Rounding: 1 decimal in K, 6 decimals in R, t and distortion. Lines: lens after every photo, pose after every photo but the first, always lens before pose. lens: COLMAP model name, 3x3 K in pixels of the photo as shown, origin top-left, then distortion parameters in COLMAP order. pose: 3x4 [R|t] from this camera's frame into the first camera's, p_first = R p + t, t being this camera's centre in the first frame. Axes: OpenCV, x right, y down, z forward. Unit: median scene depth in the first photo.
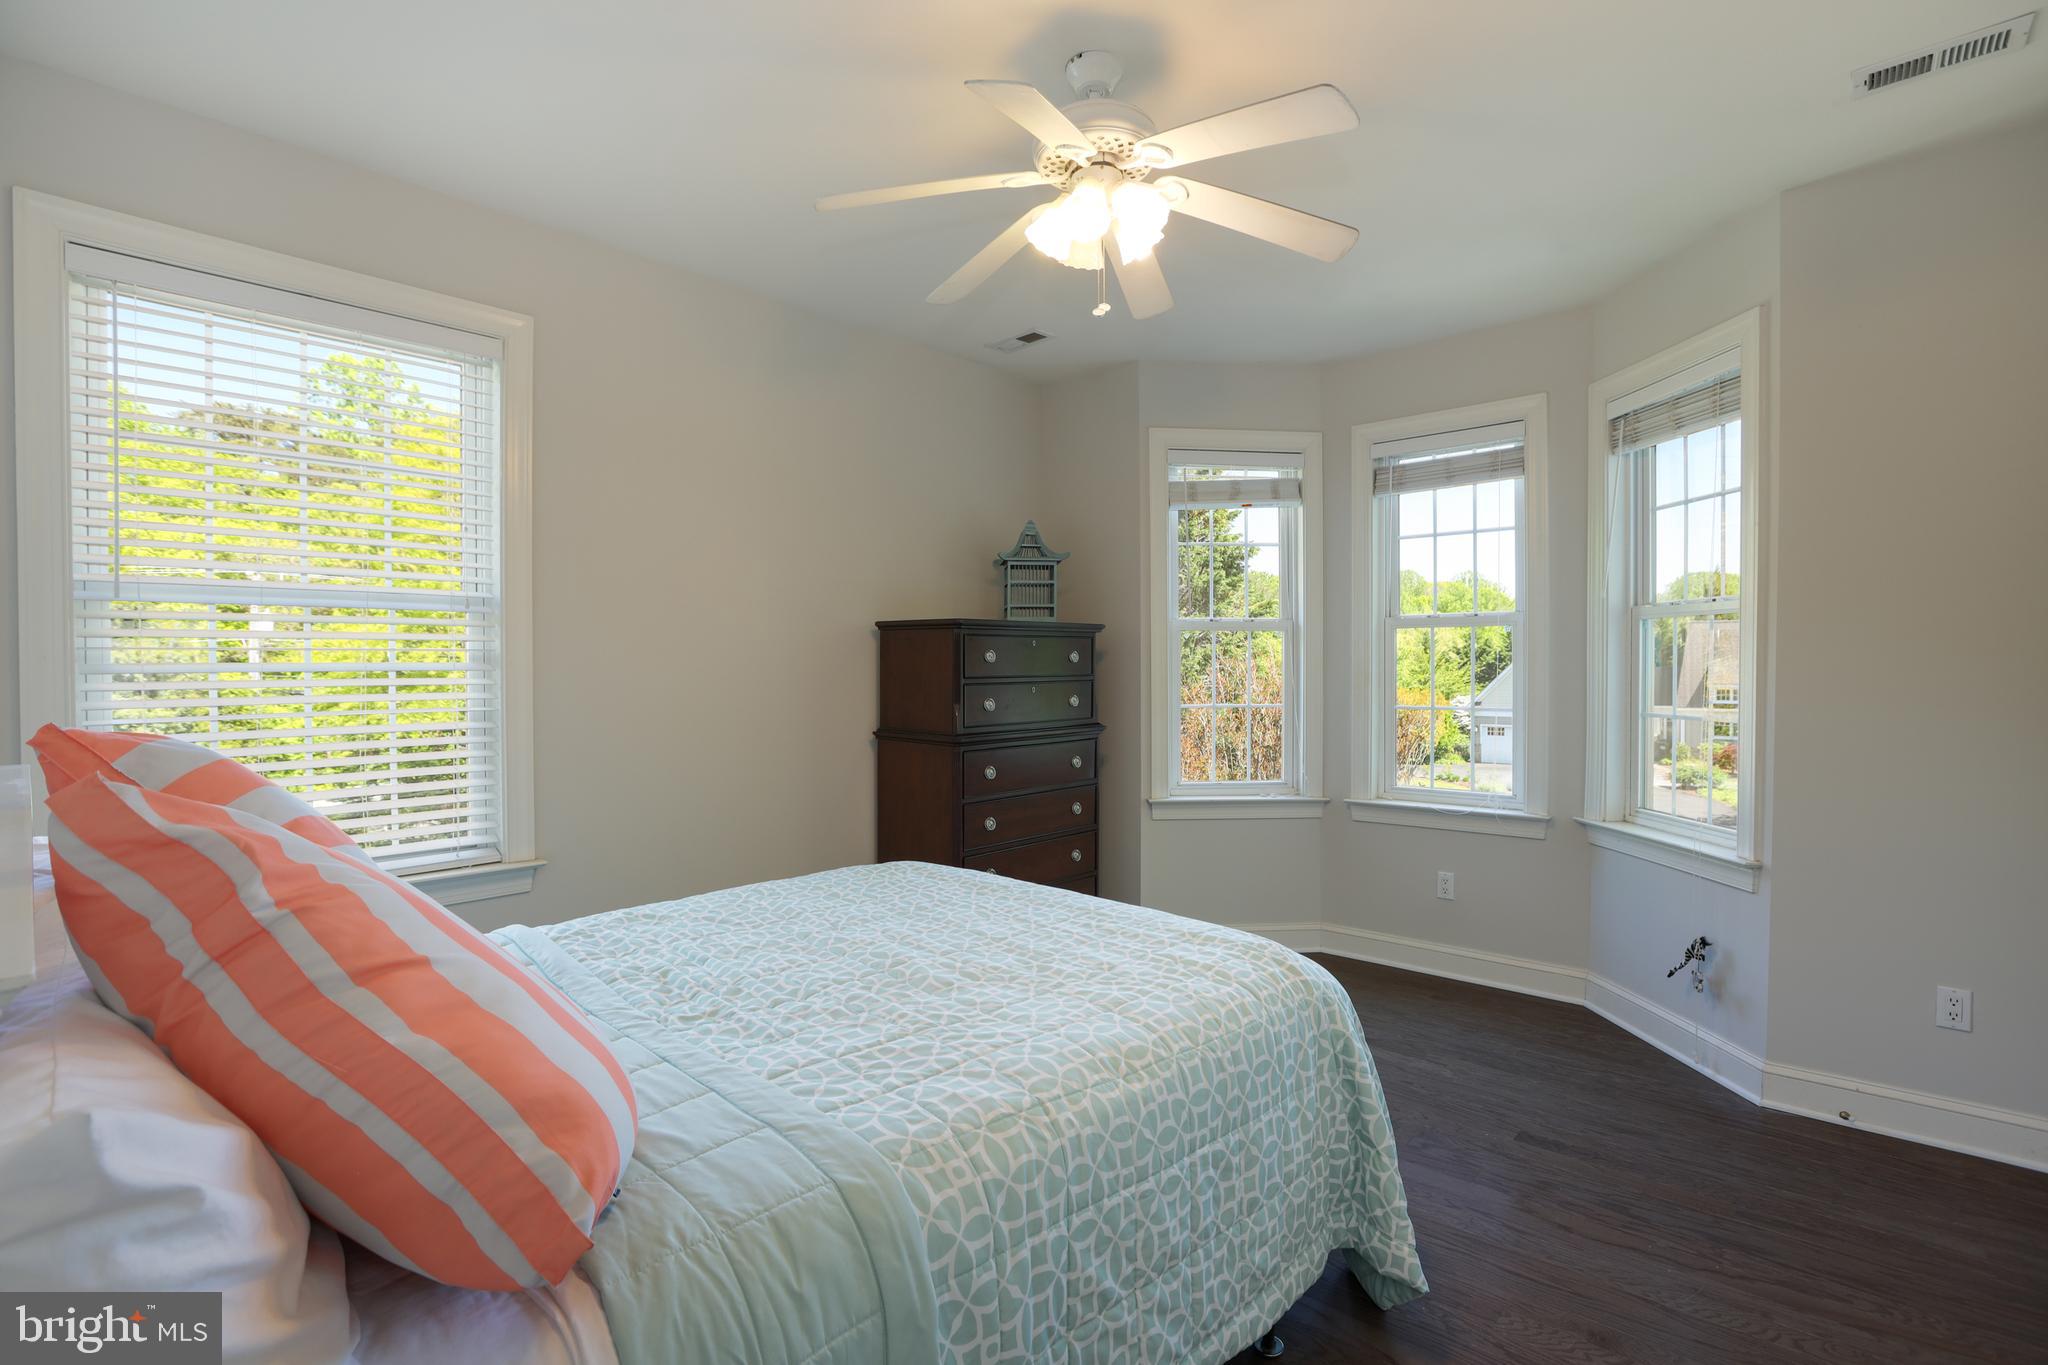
lens RADIAL K [[939.7, 0, 1019.6], [0, 939.7, 666.9], [0, 0, 1]] dist [-0.000654, 0.001392]
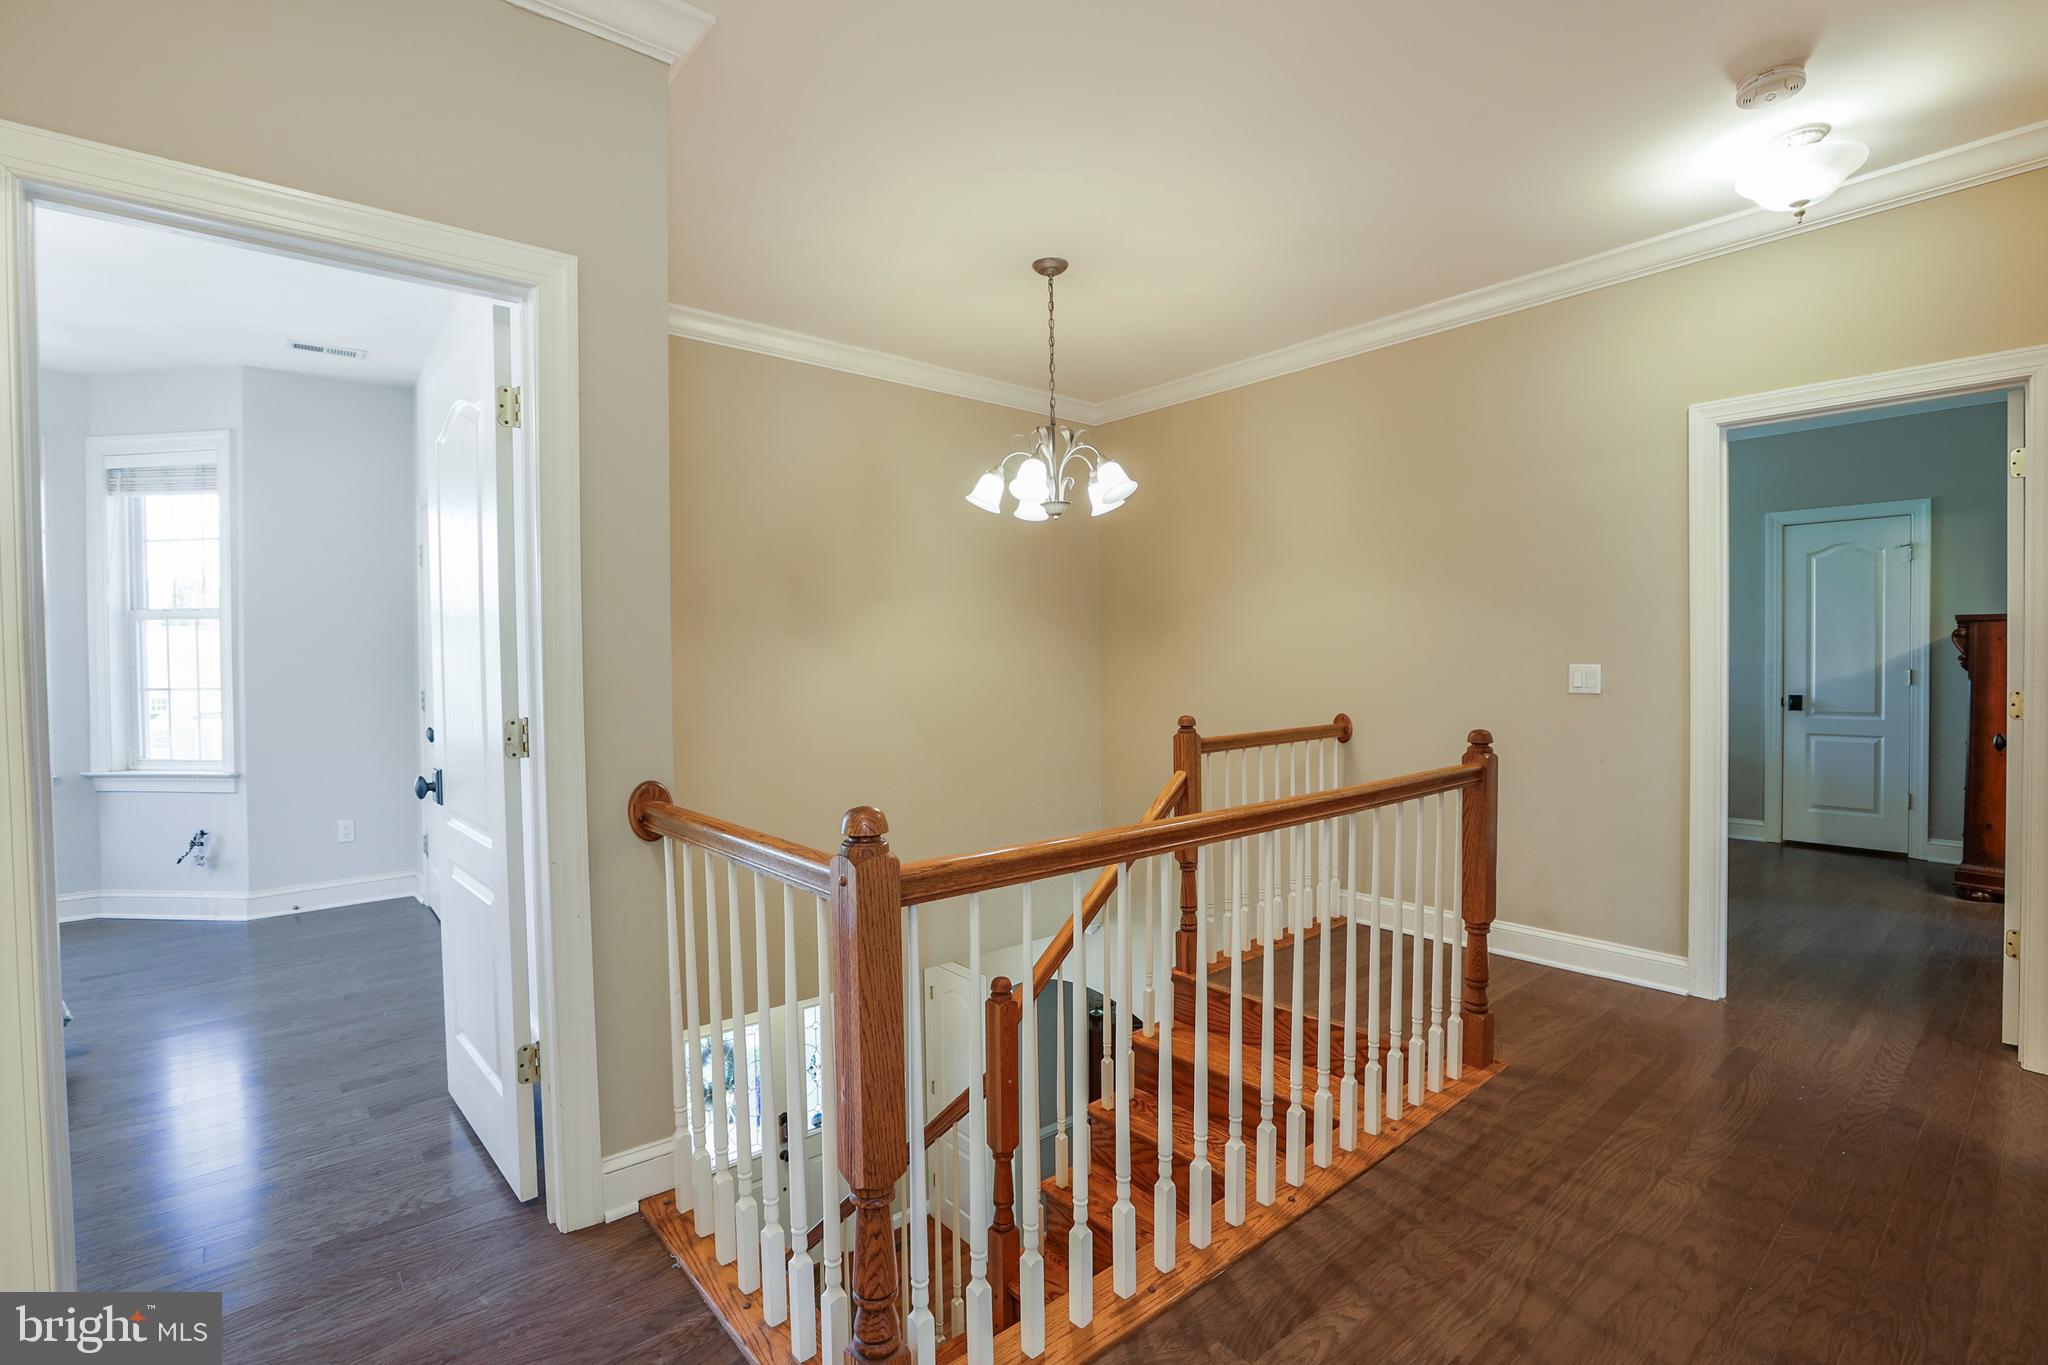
lens RADIAL K [[939.7, 0, 1021.4], [0, 939.7, 672.4], [0, 0, 1]] dist [-0.000654, 0.001392]
pose [[0.136100, -0.023575, 0.990415, -0.588912], [0.028326, 0.999401, 0.019896, 0.041618], [-0.990290, 0.025347, 0.136686, -0.522329]]
